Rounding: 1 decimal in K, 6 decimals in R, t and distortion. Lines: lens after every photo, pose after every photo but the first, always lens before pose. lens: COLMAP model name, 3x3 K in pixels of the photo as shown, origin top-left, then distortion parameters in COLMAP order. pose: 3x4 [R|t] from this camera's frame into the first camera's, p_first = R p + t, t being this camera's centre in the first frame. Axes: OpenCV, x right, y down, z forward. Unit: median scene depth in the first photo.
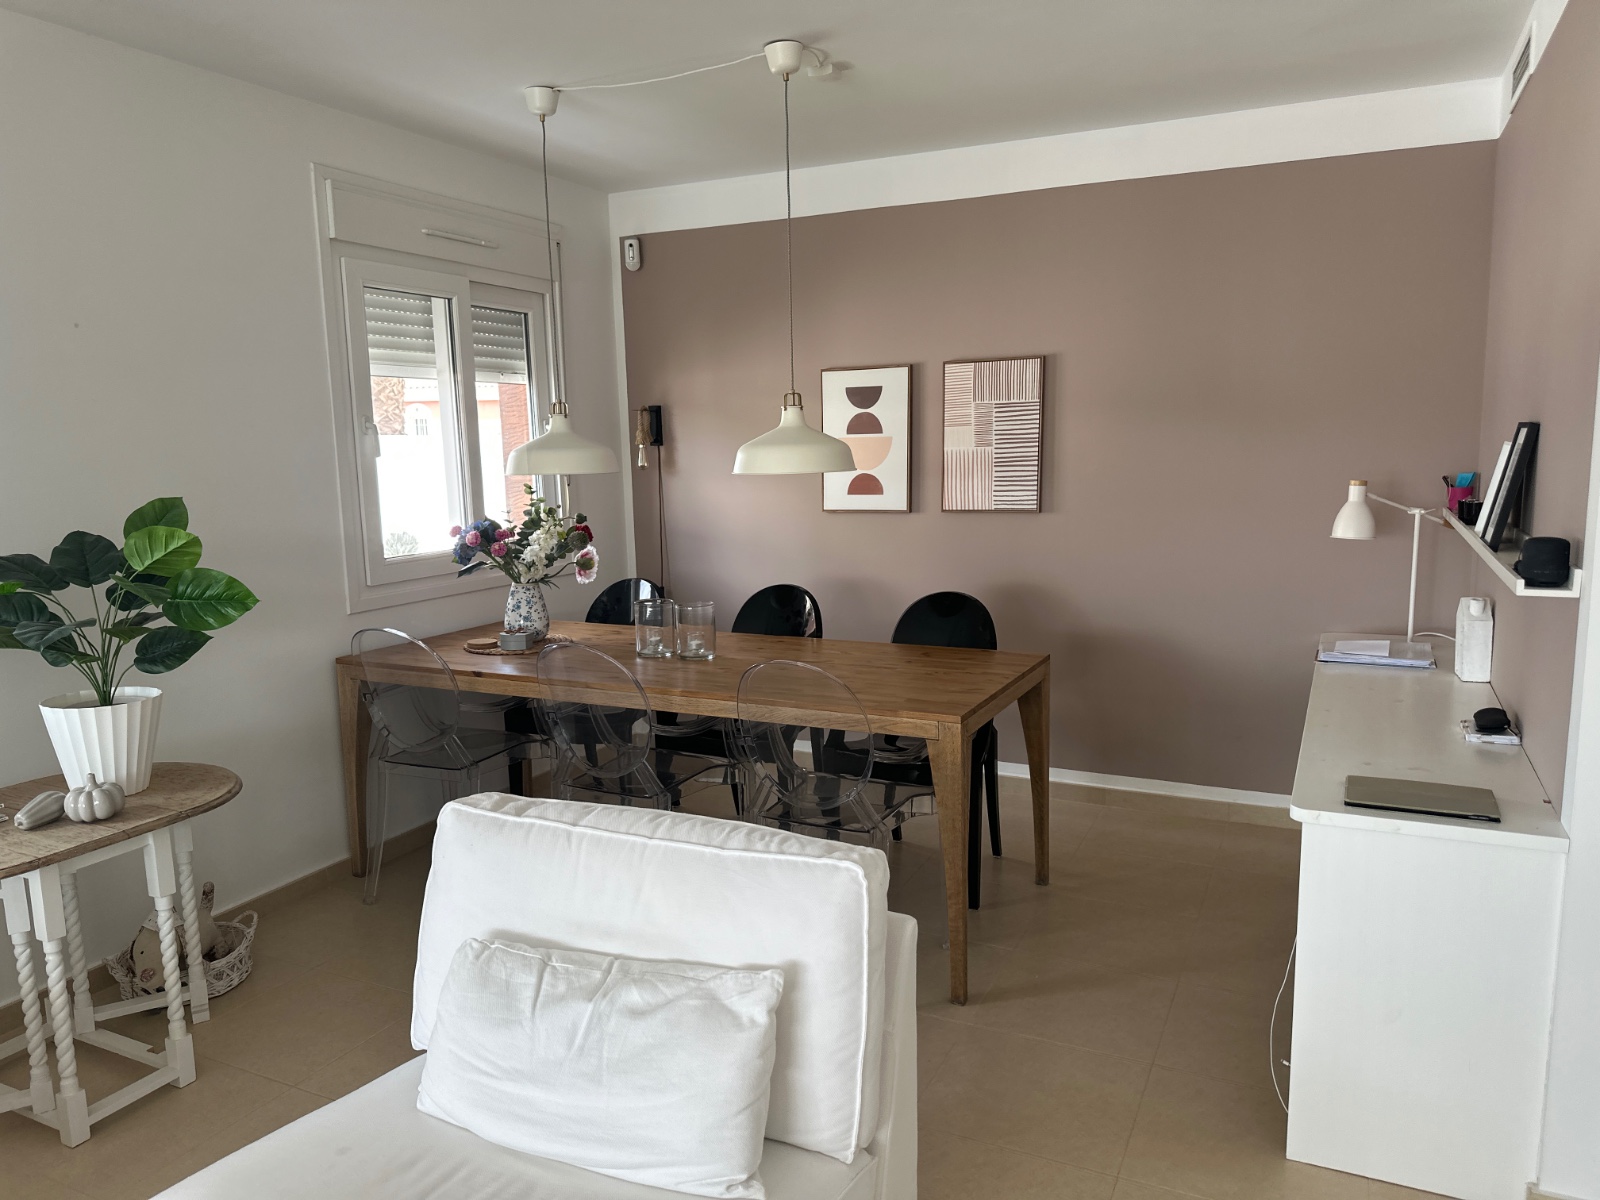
lens RADIAL K [[1135.3, 0, 797.2], [0, 1135.3, 632.9], [0, 0, 1]] dist [0.024527, -0.048716]
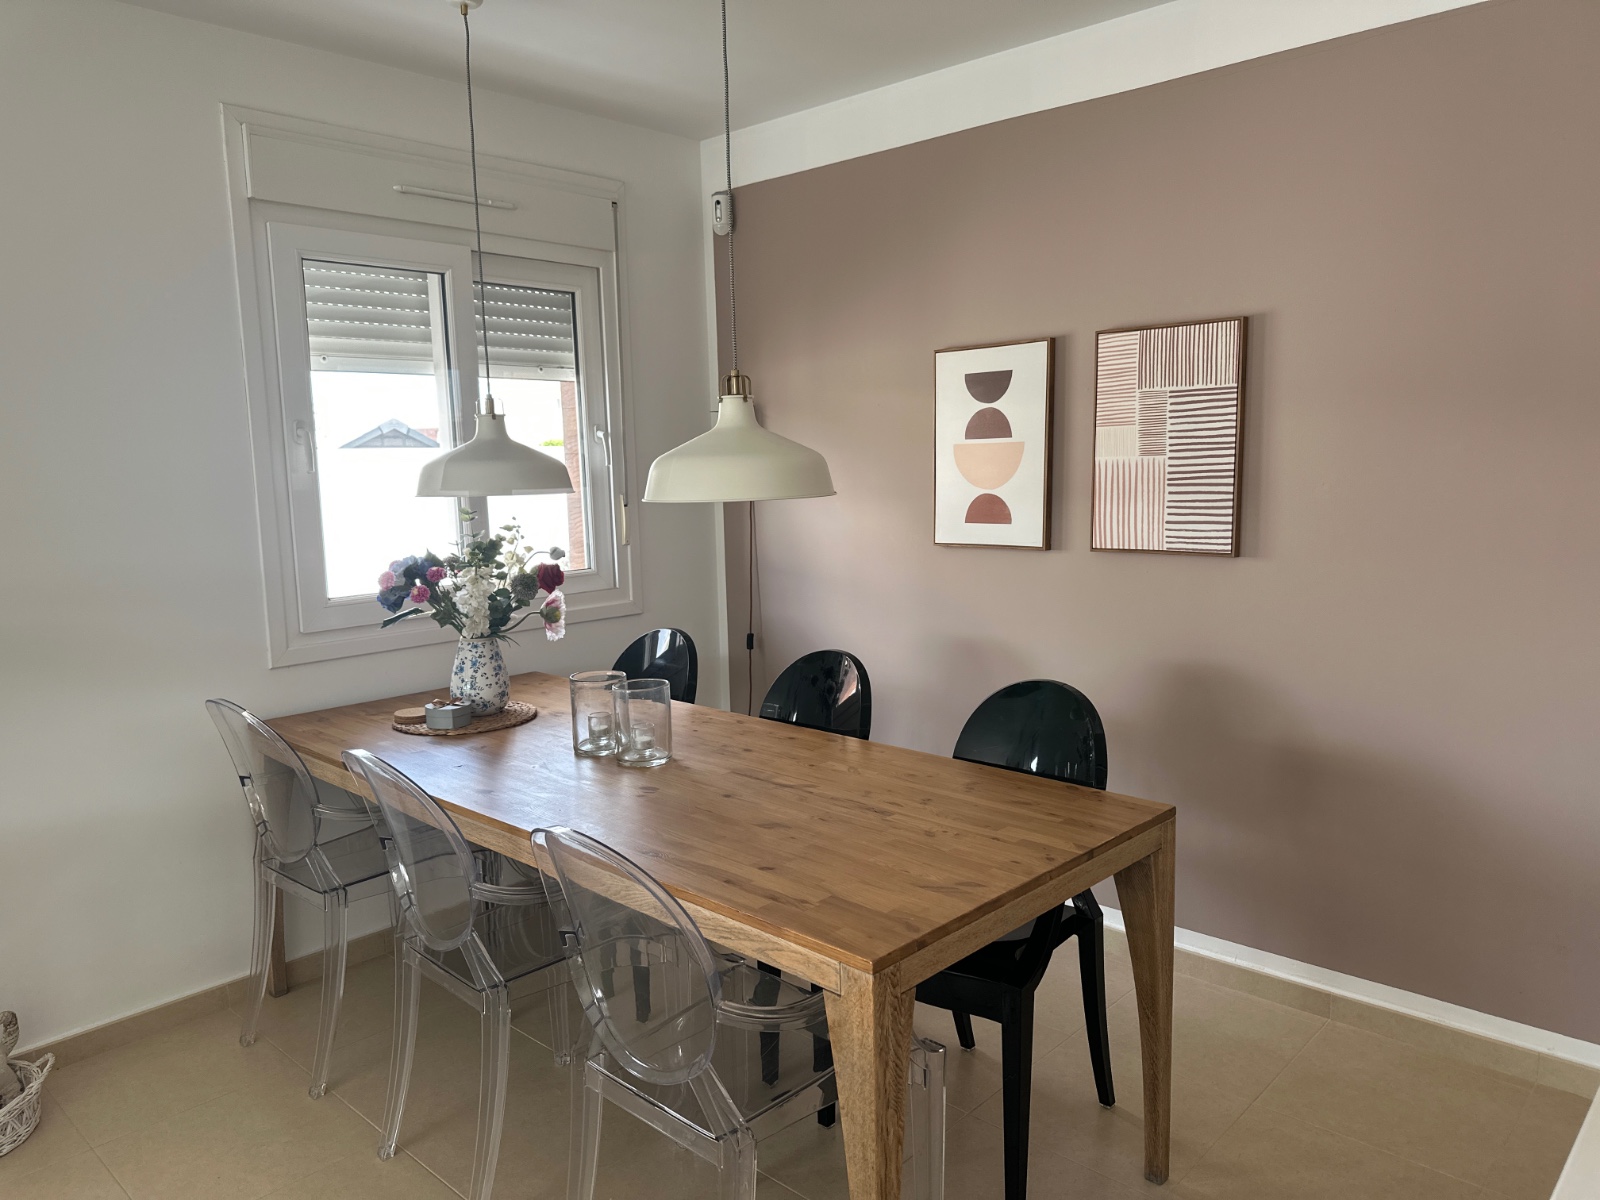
lens RADIAL K [[1135.3, 0, 779.0], [0, 1135.3, 623.4], [0, 0, 1]] dist [0.024527, -0.048716]
pose [[0.952405, 0.041275, -0.302029, 0.169833], [-0.045843, 0.998916, -0.008050, -0.052413], [0.301370, 0.021513, 0.953265, 0.312584]]
